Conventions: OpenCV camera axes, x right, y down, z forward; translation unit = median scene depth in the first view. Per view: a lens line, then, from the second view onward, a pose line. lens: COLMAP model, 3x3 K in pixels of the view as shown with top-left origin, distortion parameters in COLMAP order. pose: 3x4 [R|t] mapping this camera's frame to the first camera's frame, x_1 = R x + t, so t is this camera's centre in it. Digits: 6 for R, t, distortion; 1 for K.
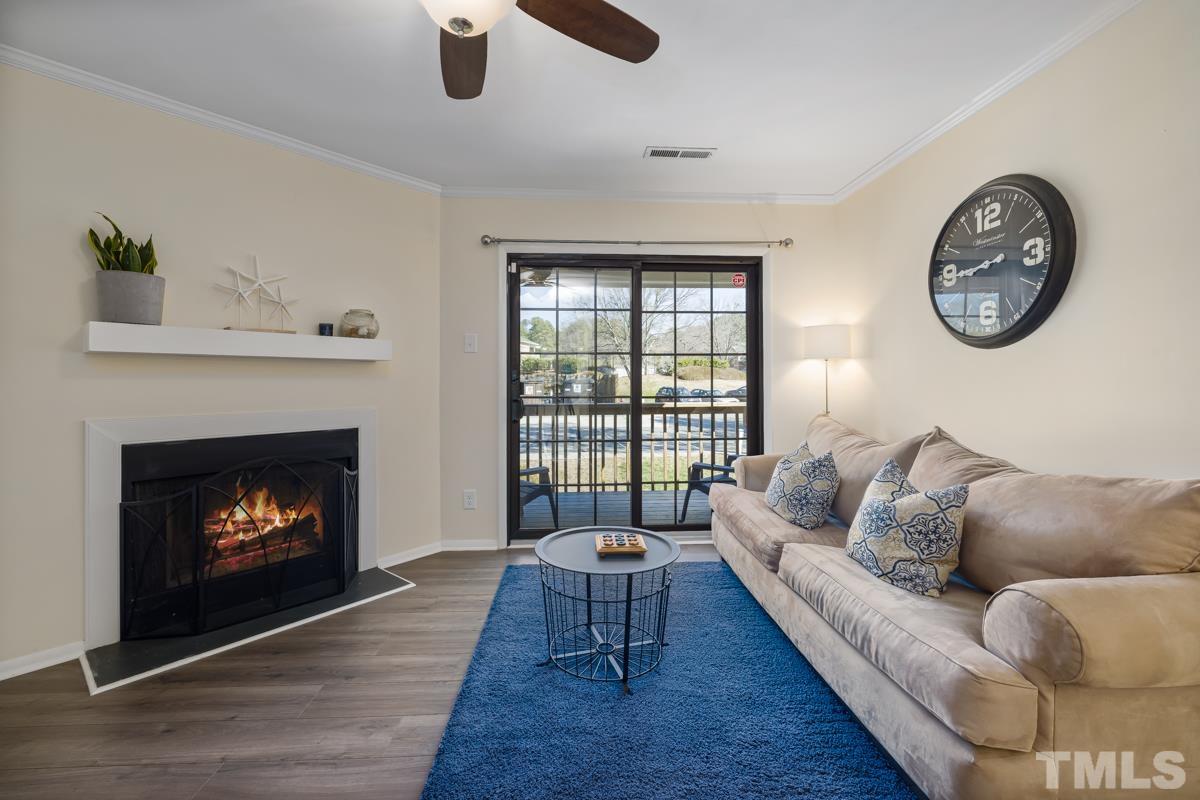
lens RADIAL K [[513.5, 0, 595.9], [0, 513.5, 381.2], [0, 0, 1]] dist [-0.001599, 0.000323]
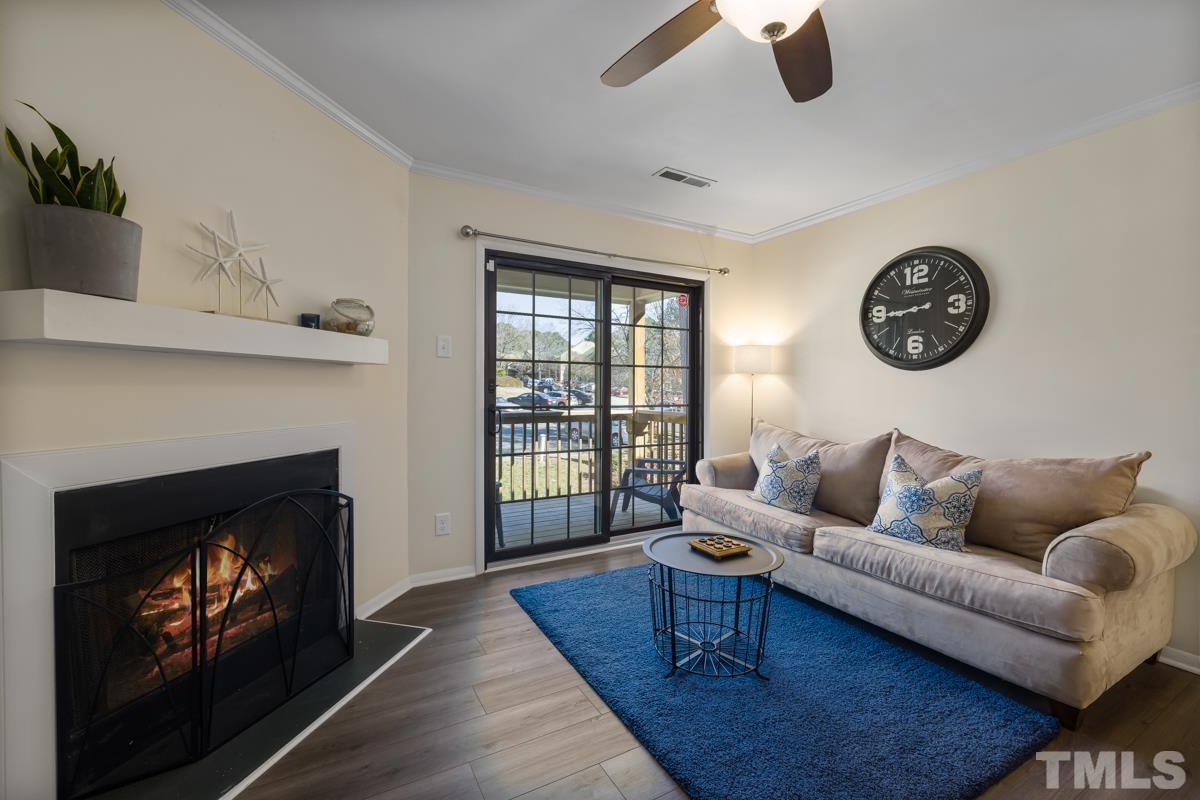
lens RADIAL K [[504.2, 0, 600.0], [0, 504.2, 400.0], [0, 0, 1]] dist [-0.000565, 0.000077]
pose [[0.894848, -0.000766, 0.446370, -0.503256], [-0.009468, 0.999741, 0.020697, -0.004632], [-0.446271, -0.022747, 0.894609, 0.142885]]
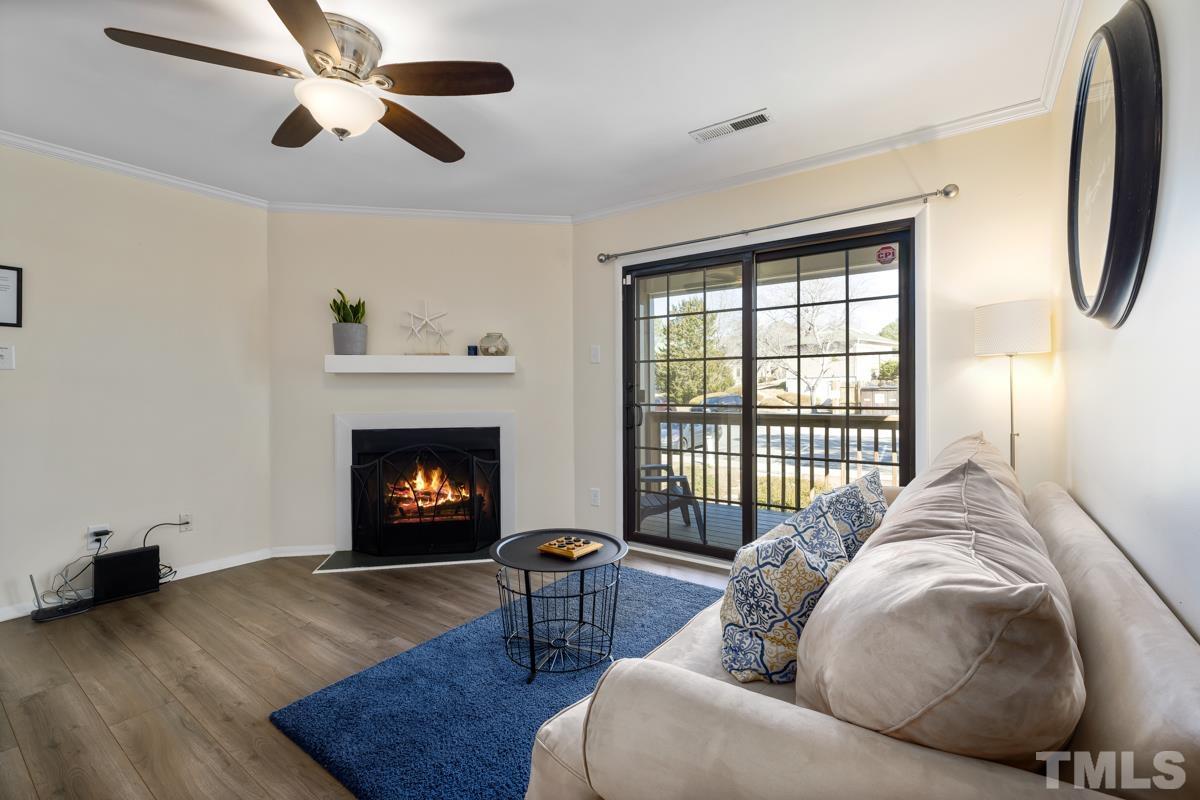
lens RADIAL K [[523.9, 0, 606.1], [0, 523.9, 385.4], [0, 0, 1]] dist [-0.000292, 0.000072]
pose [[0.787295, -0.011903, -0.616461, 0.584799], [0.007301, 0.999924, -0.009982, 0.001134], [0.616533, 0.003358, 0.787322, 0.189320]]
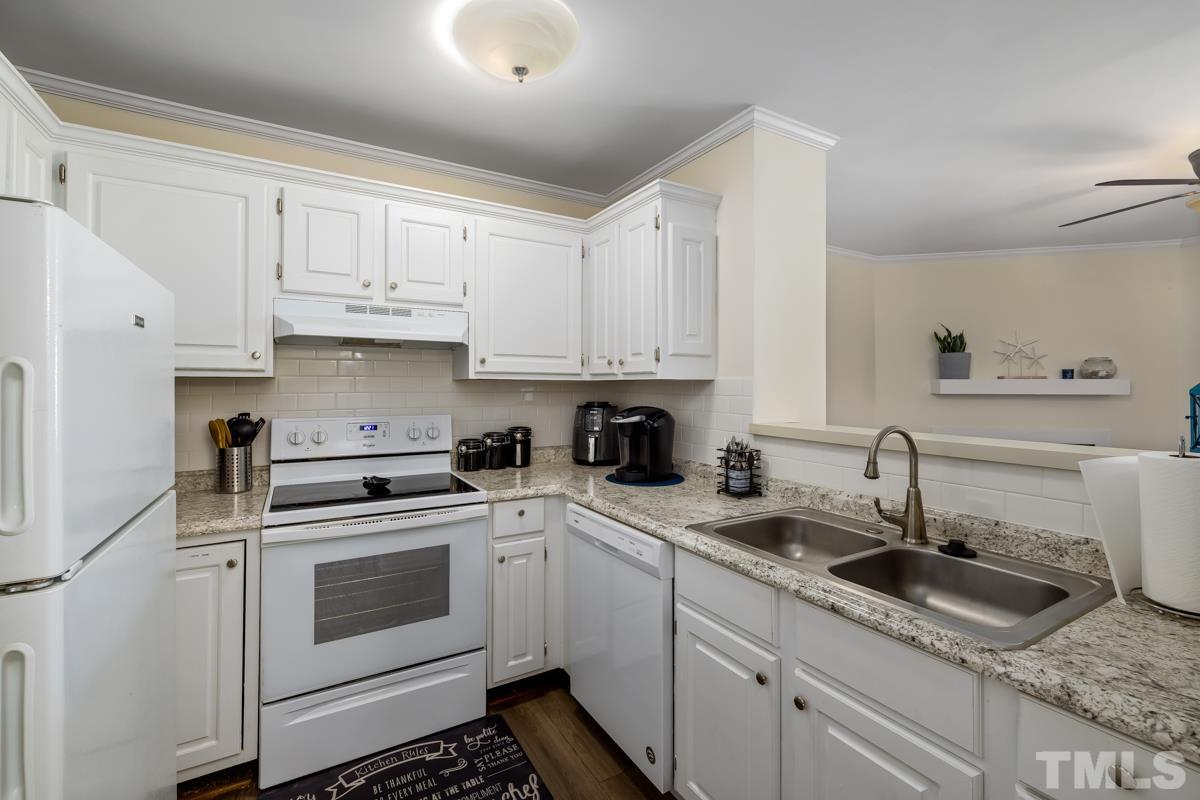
lens RADIAL K [[512.6, 0, 596.8], [0, 512.6, 381.7], [0, 0, 1]] dist [-0.001644, 0.000358]
pose [[0.456127, -0.006665, -0.889890, 0.147404], [-0.000076, 0.999972, -0.007529, -0.070682], [0.889915, 0.003502, 0.456114, -0.850483]]
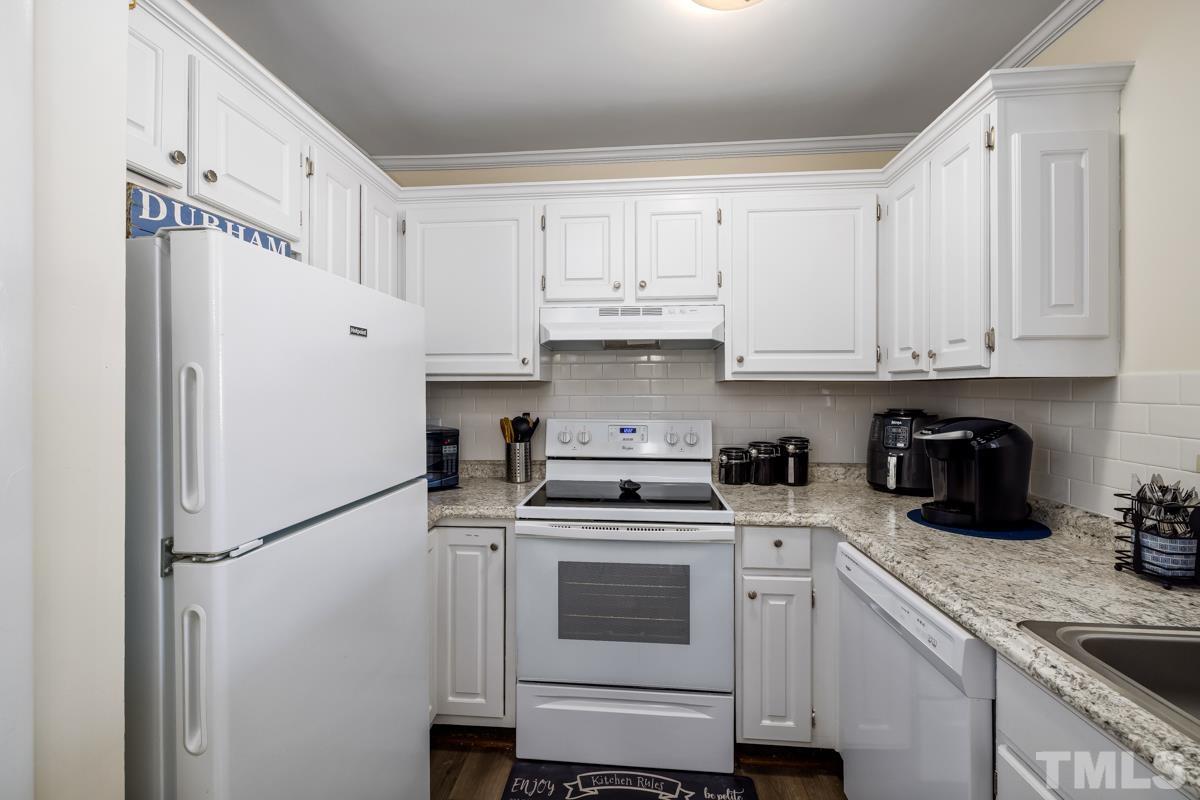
lens RADIAL K [[507.8, 0, 595.4], [0, 507.8, 389.3], [0, 0, 1]] dist [-0.001500, 0.000339]
pose [[-0.150093, 0.000206, -0.988672, 0.058711], [0.002205, 0.999998, -0.000126, -0.068880], [0.988669, -0.002199, -0.150093, -0.728173]]
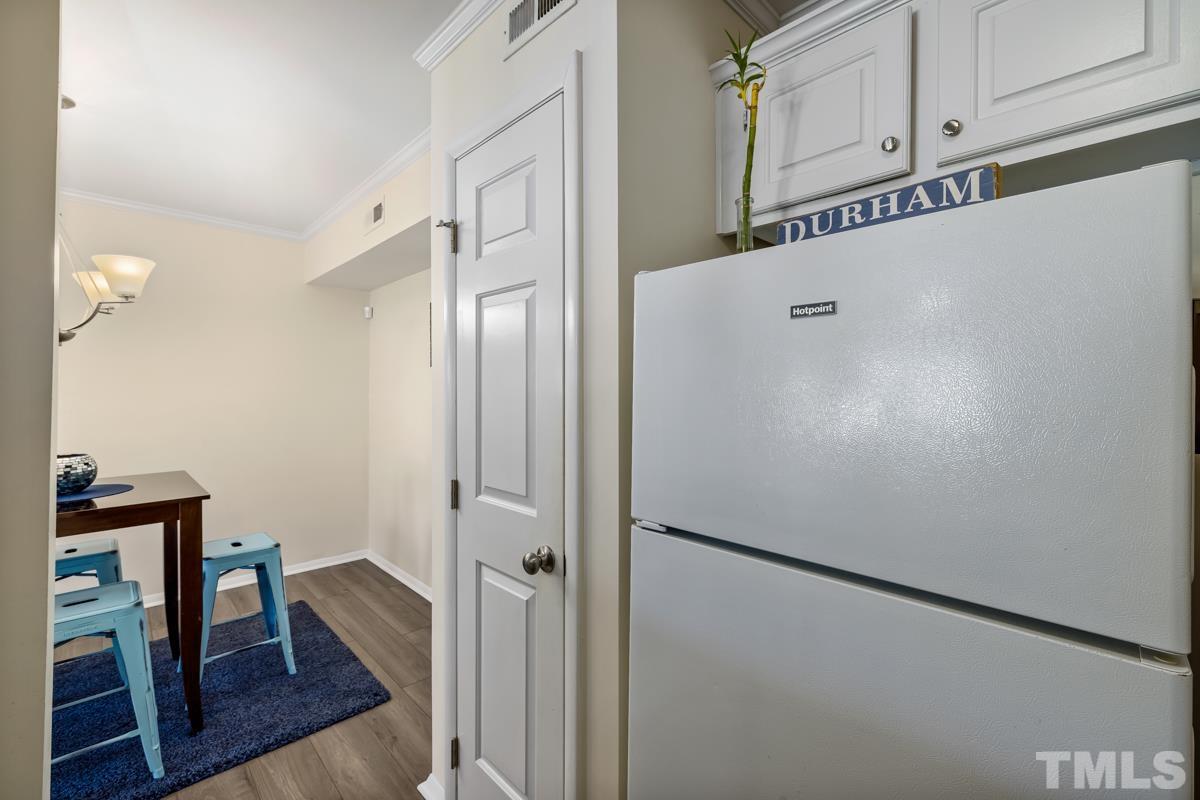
lens RADIAL K [[507.8, 0, 595.4], [0, 507.8, 389.3], [0, 0, 1]] dist [-0.001500, 0.000339]
pose [[-0.642493, -0.000737, 0.766291, -0.432295], [-0.008992, 0.999938, -0.006578, -0.070336], [-0.766239, -0.011117, -0.642460, -0.714098]]
